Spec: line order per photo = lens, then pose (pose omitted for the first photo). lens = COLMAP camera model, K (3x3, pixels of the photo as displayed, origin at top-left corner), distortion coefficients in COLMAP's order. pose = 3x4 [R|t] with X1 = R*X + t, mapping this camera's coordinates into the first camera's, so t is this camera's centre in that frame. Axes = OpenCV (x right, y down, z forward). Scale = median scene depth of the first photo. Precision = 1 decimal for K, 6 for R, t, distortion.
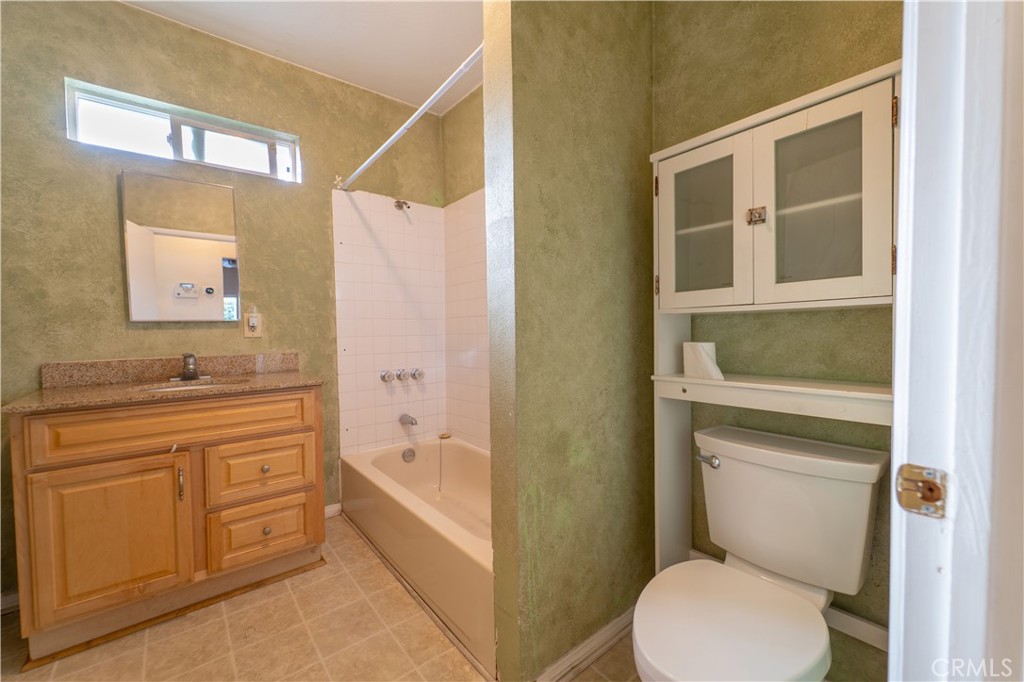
lens RADIAL K [[409.1, 0, 505.7], [0, 409.1, 343.4], [0, 0, 1]] dist [0.012774, -0.003251]
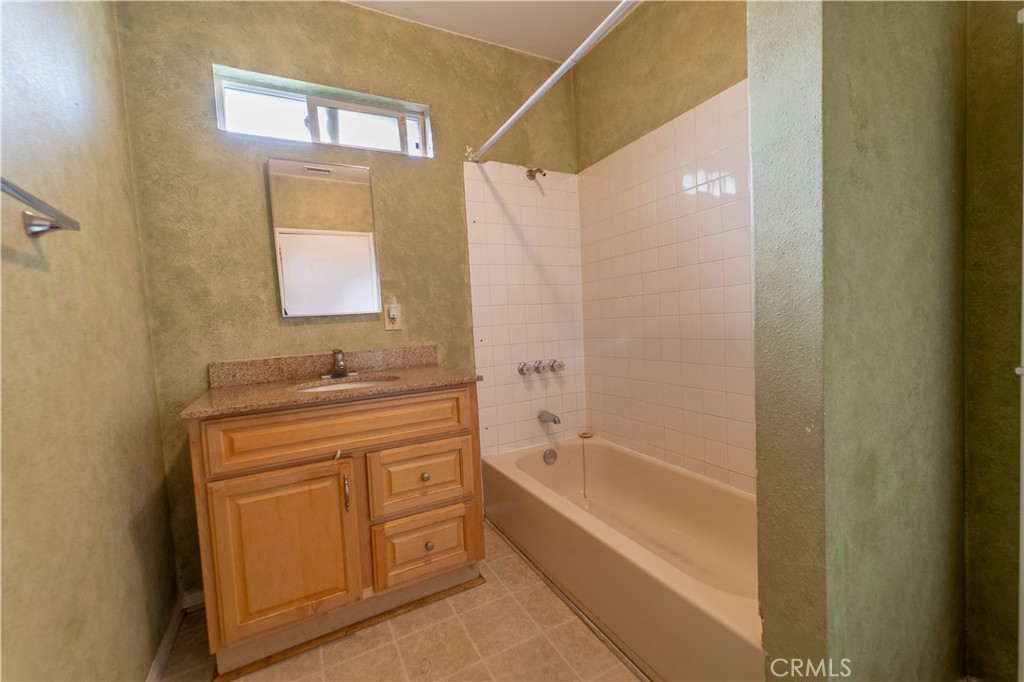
lens RADIAL K [[409.1, 0, 505.7], [0, 409.1, 343.4], [0, 0, 1]] dist [0.012774, -0.003251]
pose [[0.980346, -0.026559, -0.195491, -0.224312], [0.032500, 0.999100, 0.027244, -0.001484], [0.194591, -0.033062, 0.980327, 0.169374]]
